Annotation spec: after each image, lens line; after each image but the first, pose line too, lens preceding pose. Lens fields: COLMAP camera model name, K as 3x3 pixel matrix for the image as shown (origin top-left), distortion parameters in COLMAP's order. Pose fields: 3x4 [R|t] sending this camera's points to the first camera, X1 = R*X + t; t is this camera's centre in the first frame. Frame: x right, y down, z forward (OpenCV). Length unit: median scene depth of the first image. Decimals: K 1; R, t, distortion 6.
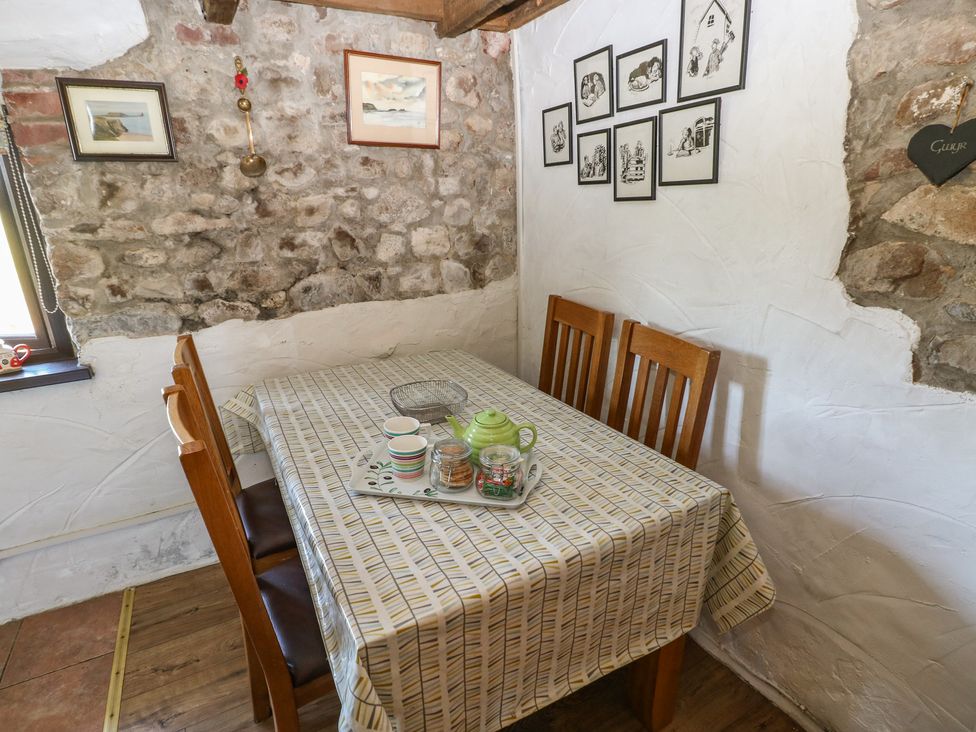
lens RADIAL K [[498.9, 0, 484.0], [0, 498.9, 362.7], [0, 0, 1]] dist [-0.001079, -0.012324]
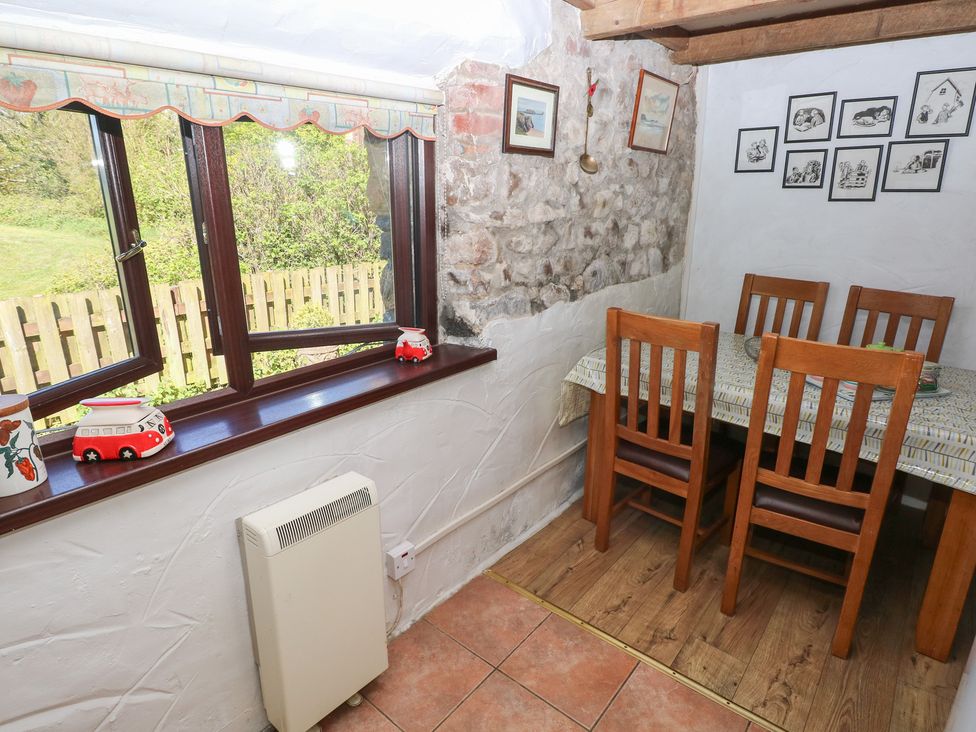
lens RADIAL K [[537.0, 0, 485.0], [0, 537.0, 359.5], [0, 0, 1]] dist [0.000785, -0.014510]
pose [[0.935979, -0.081925, 0.342392, -1.147426], [0.089627, 0.995953, -0.006706, 0.036453], [-0.340457, 0.036964, 0.939533, -0.051212]]
